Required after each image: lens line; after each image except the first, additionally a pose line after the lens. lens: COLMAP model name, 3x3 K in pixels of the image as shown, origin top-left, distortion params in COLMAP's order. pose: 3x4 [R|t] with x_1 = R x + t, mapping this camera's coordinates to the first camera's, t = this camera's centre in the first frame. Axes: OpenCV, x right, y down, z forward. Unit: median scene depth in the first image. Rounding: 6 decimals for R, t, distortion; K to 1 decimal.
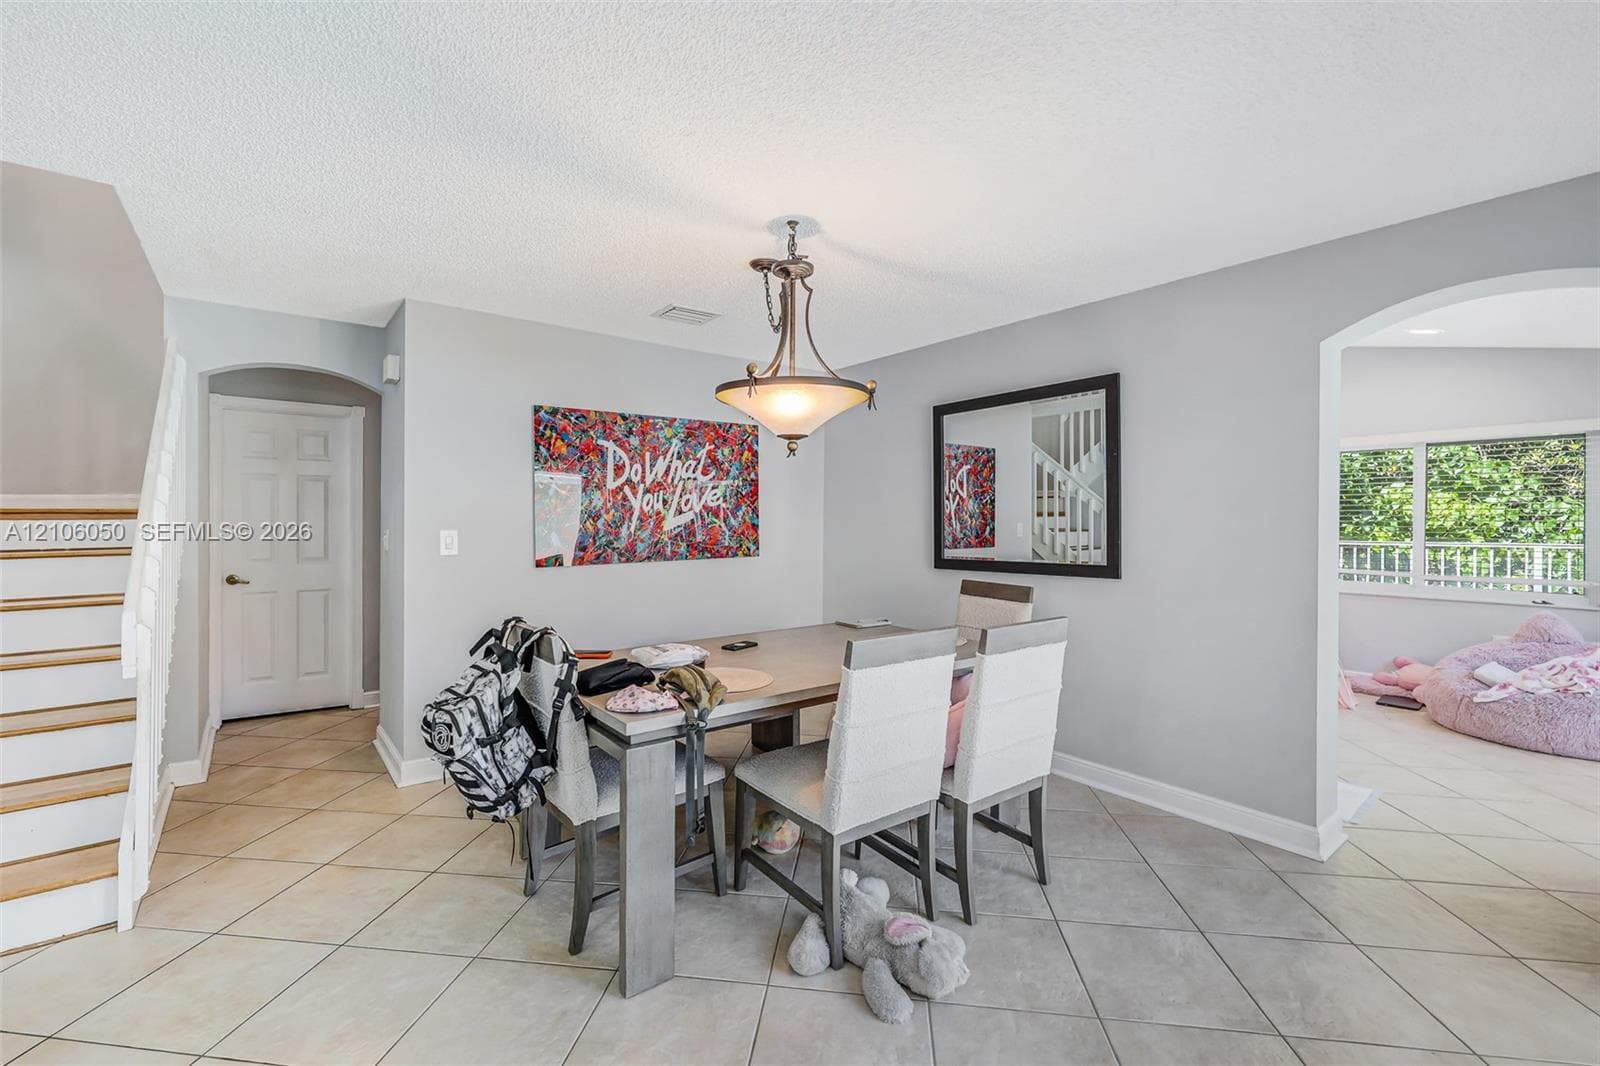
lens RADIAL K [[682.5, 0, 792.7], [0, 682.5, 516.4], [0, 0, 1]] dist [-0.000136, -0.000538]
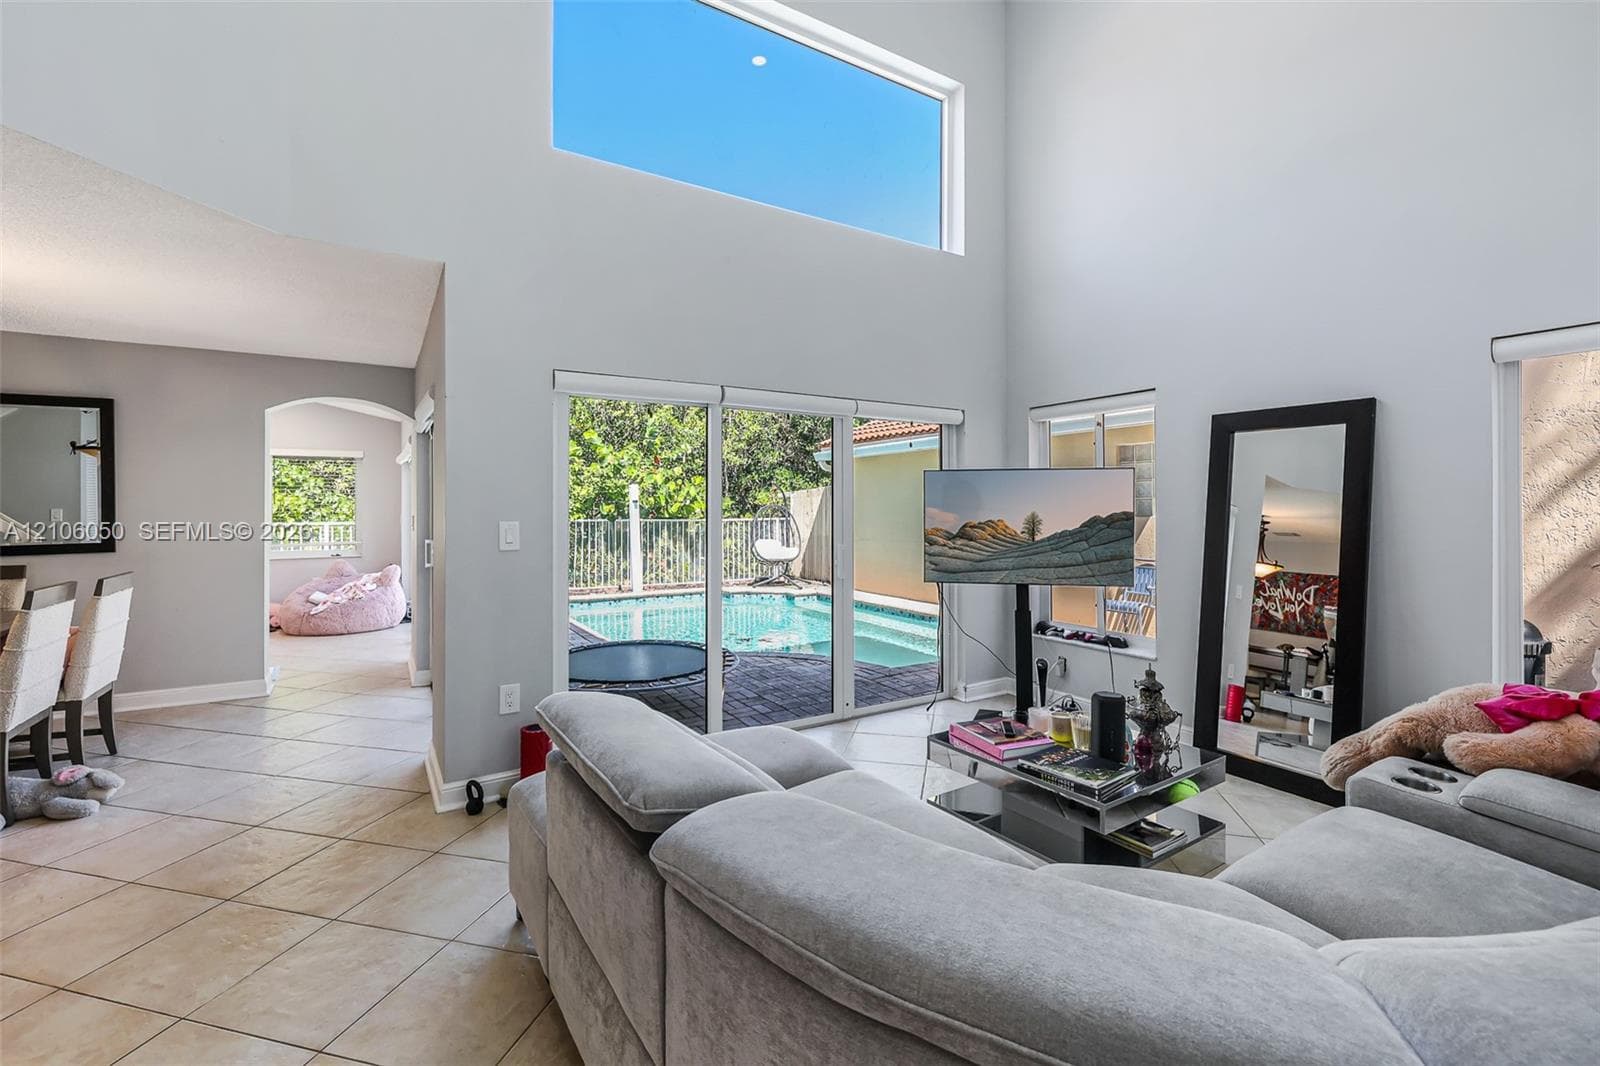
lens RADIAL K [[682.5, 0, 793.7], [0, 682.5, 517.6], [0, 0, 1]] dist [-0.000136, -0.000538]
pose [[0.101326, -0.019668, 0.994659, -0.368667], [-0.001793, 0.999799, 0.019952, -0.002869], [-0.994852, -0.003805, 0.101271, -0.239371]]
